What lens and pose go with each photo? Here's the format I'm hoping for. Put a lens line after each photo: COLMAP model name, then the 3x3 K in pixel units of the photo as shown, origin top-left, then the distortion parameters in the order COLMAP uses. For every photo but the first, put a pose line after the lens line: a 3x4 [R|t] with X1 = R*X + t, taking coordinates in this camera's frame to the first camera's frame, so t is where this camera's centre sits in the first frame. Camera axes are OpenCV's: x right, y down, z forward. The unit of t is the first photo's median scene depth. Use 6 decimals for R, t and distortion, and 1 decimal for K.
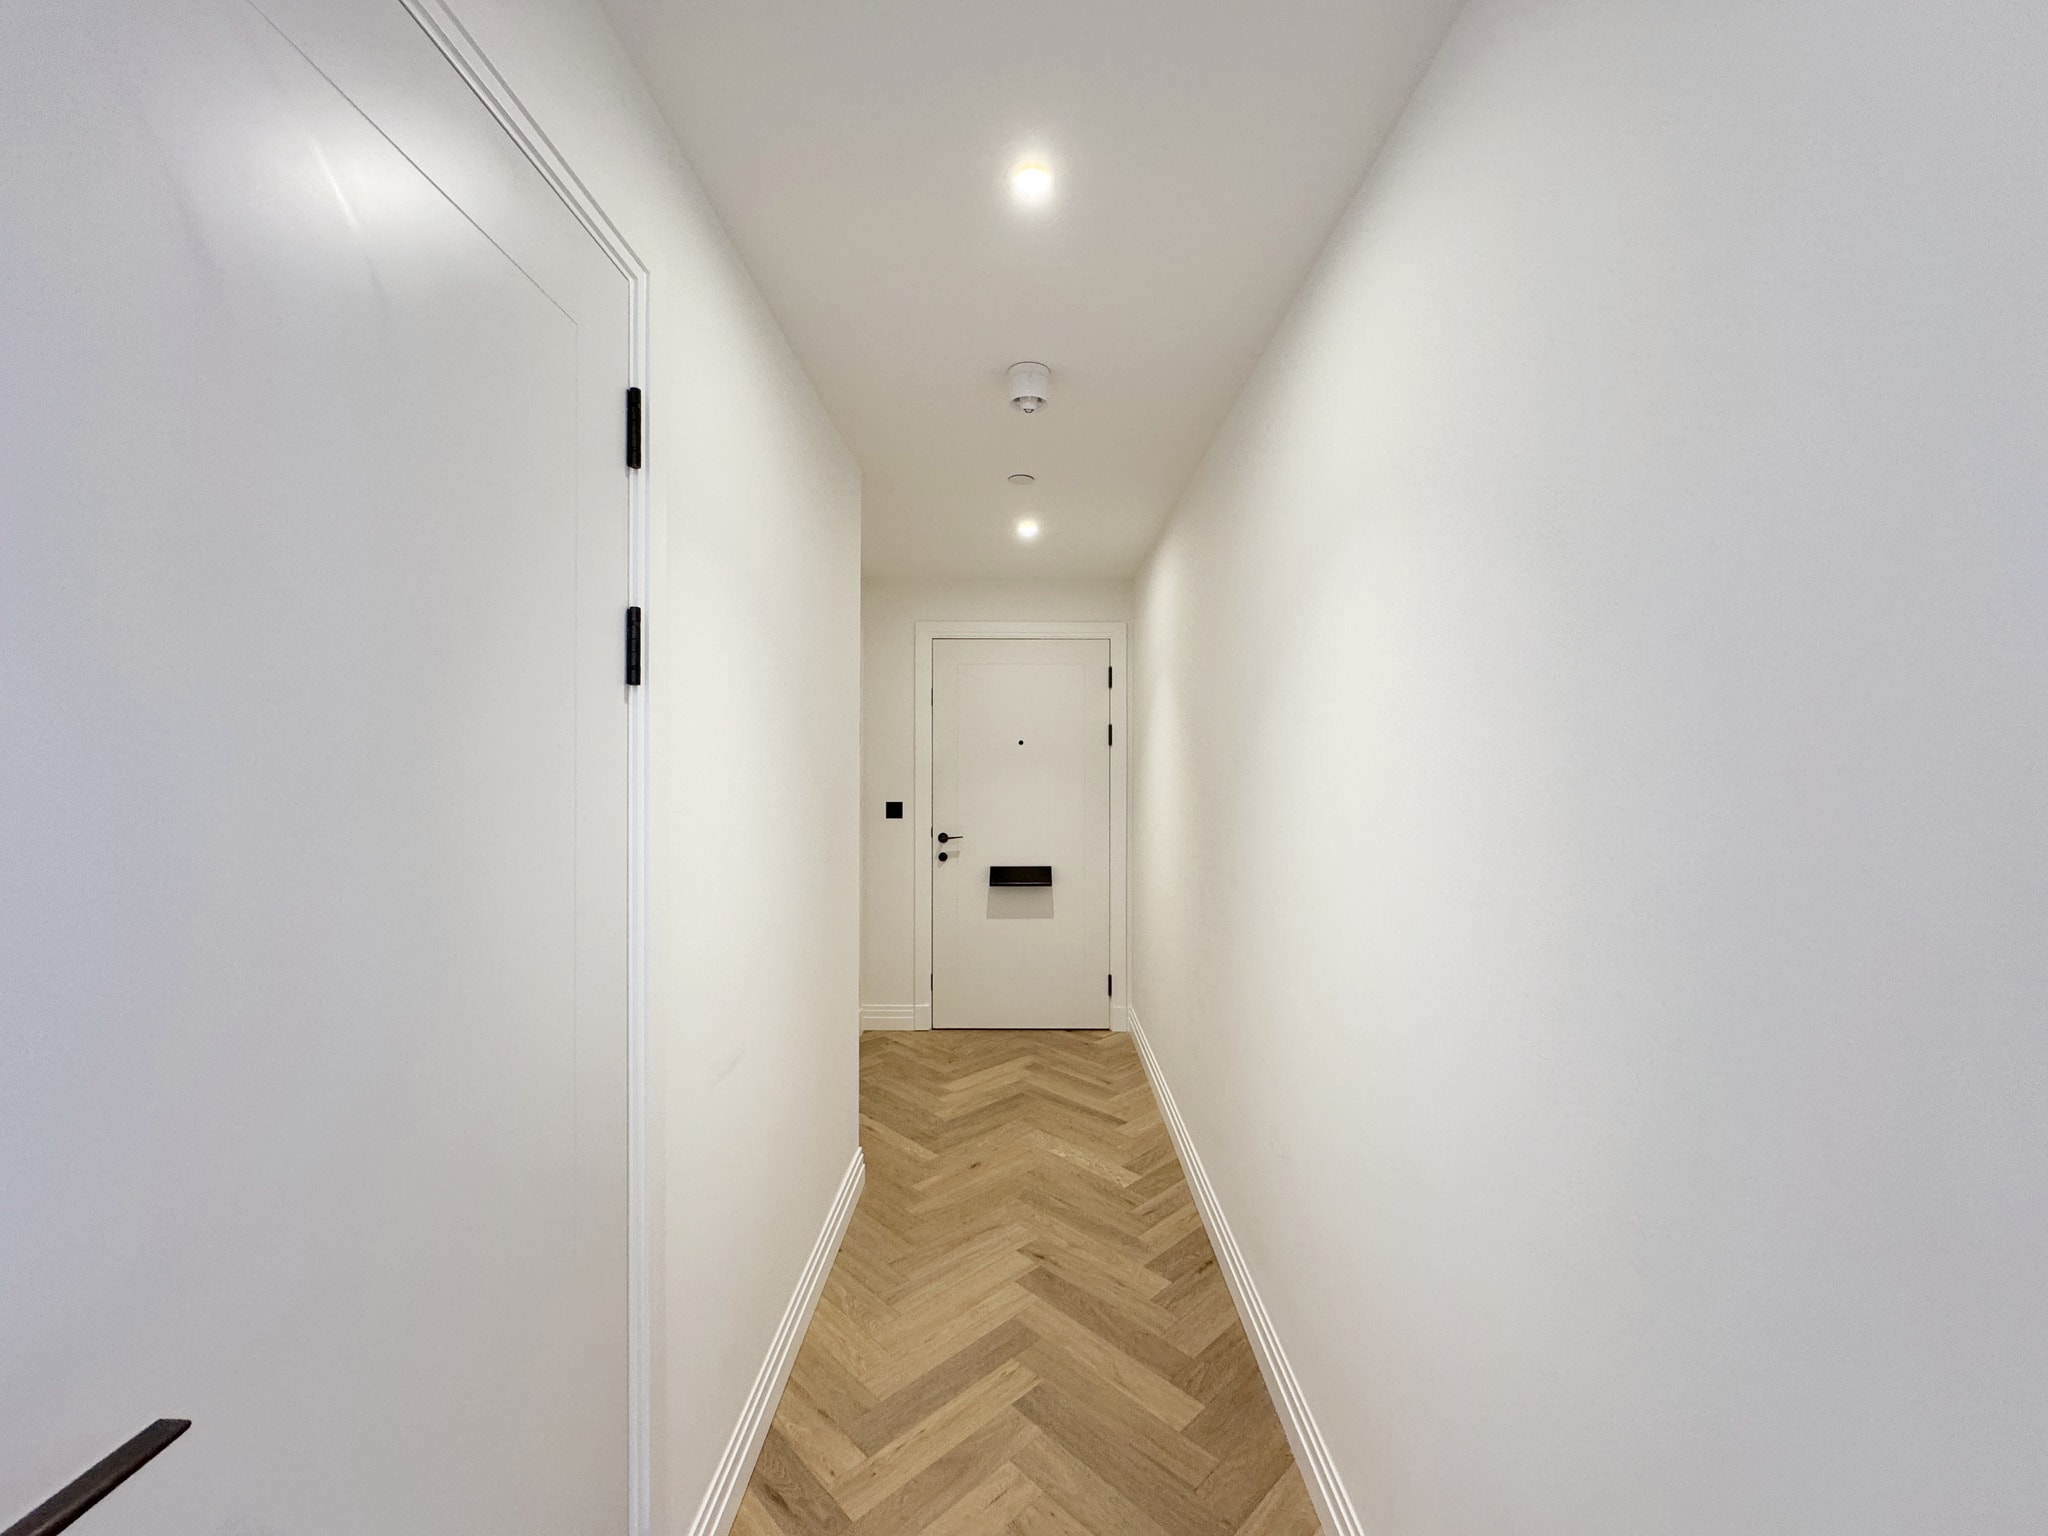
lens RADIAL K [[818.7, 0, 1024.5], [0, 818.7, 767.3], [0, 0, 1]] dist [-0.003857, 0.001060]
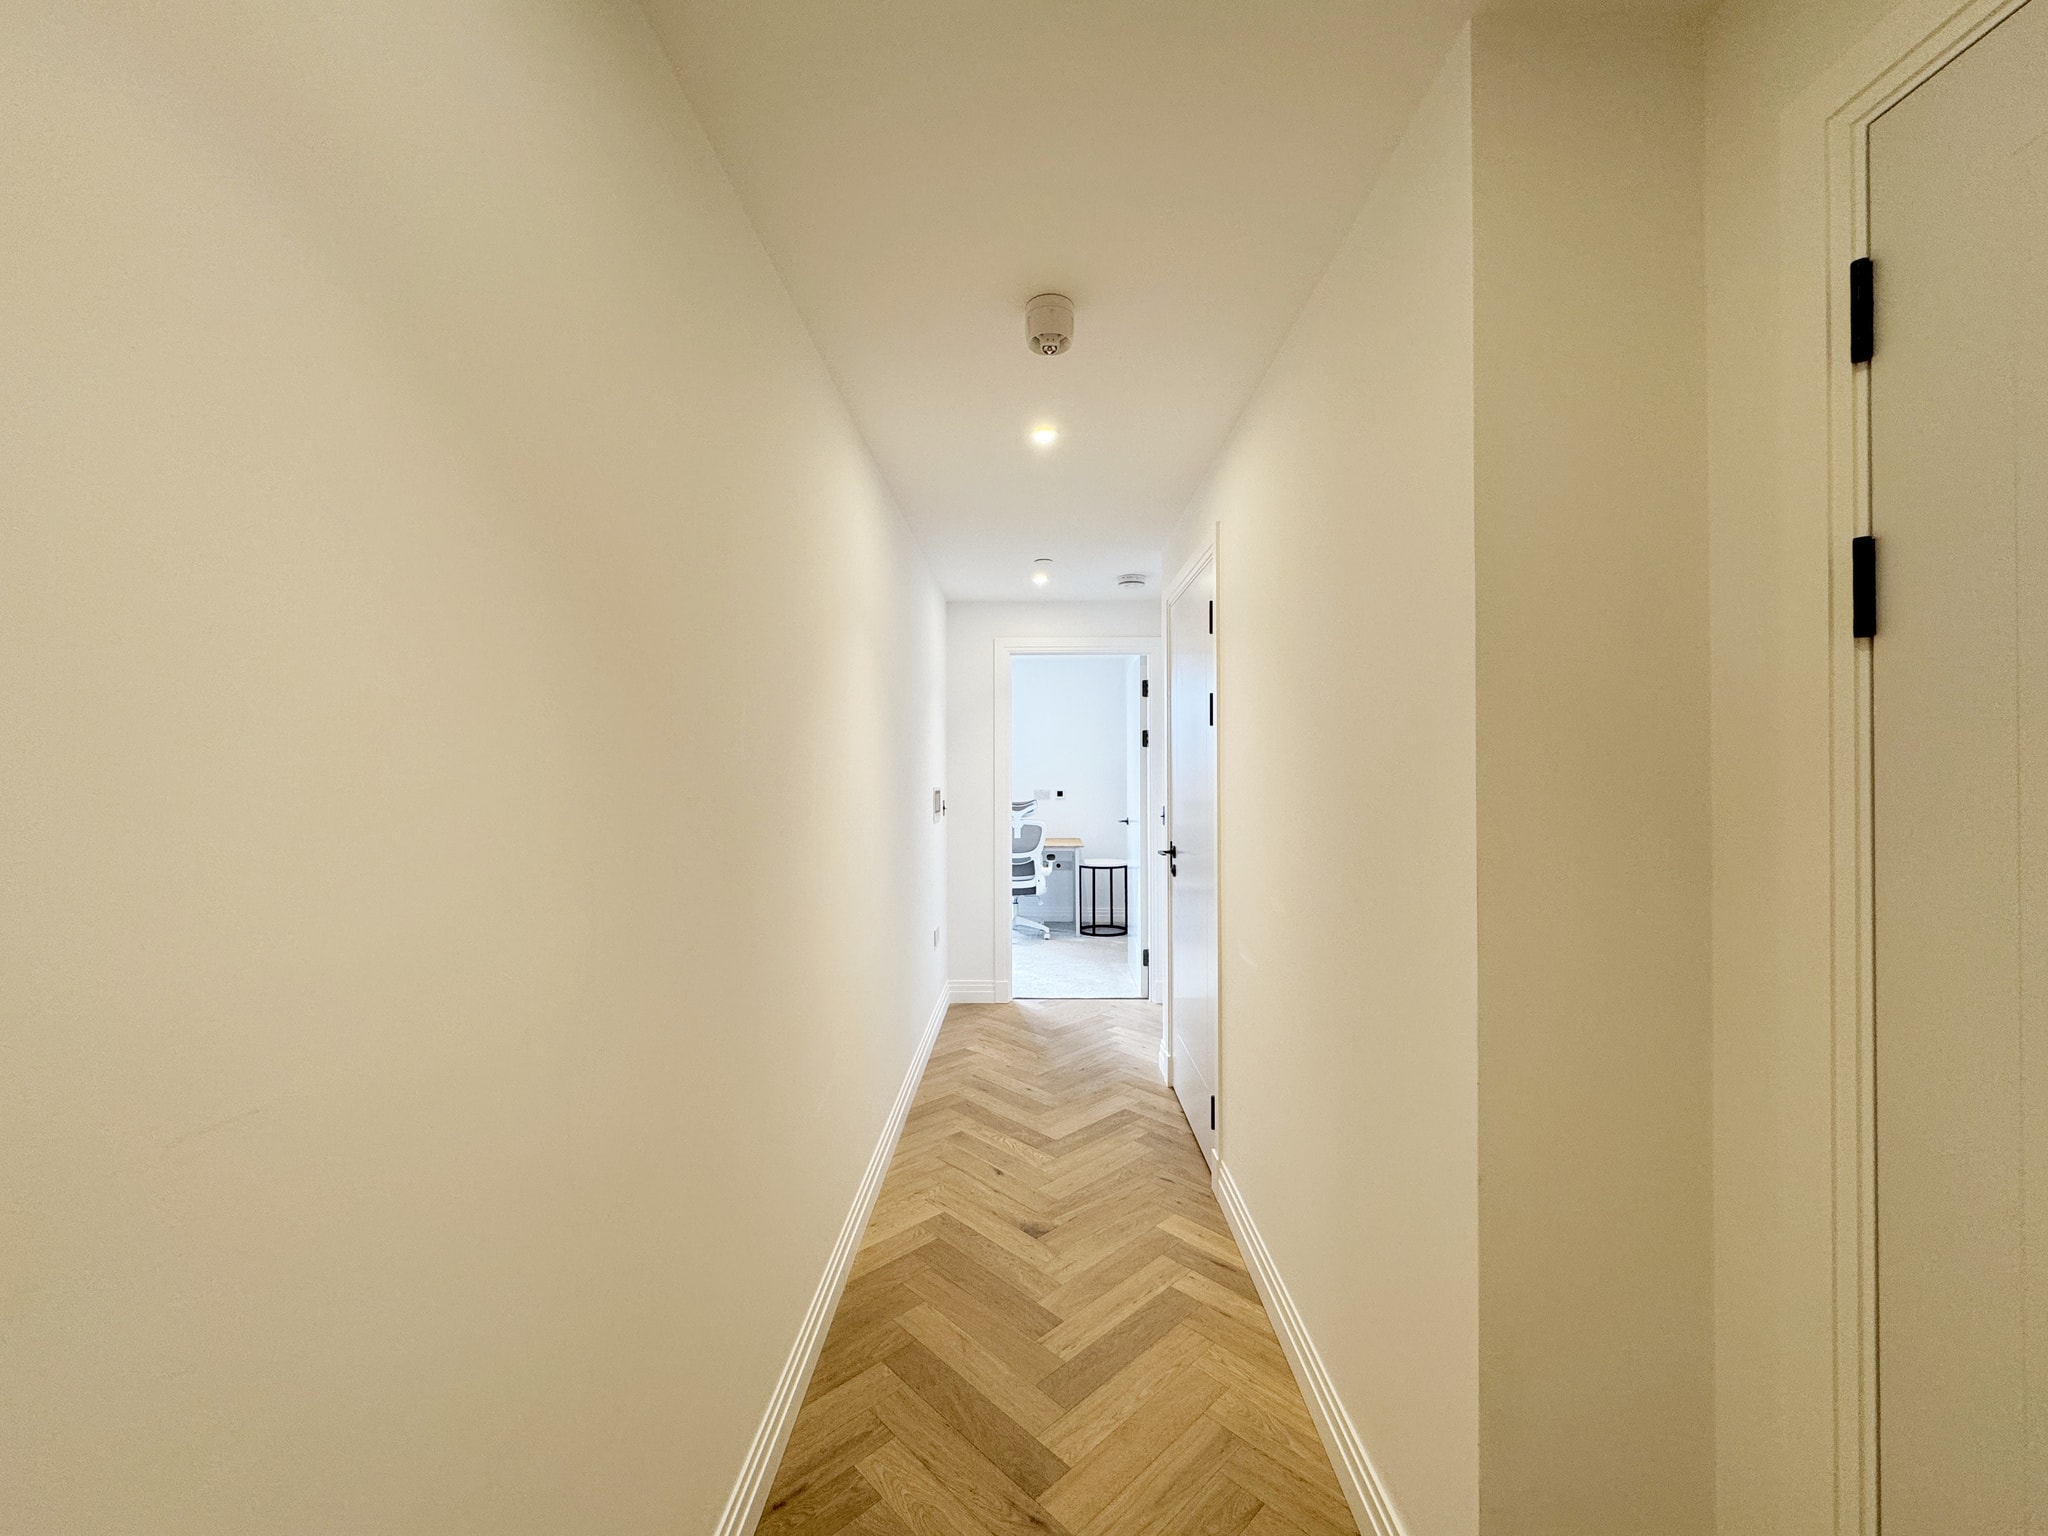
lens RADIAL K [[818.7, 0, 1023.9], [0, 818.7, 767.7], [0, 0, 1]] dist [-0.003857, 0.001060]
pose [[-0.999948, 0.004698, 0.009097, 0.024188], [0.004688, 0.999988, -0.001033, 0.013006], [-0.009102, -0.000990, -0.999958, 2.038031]]
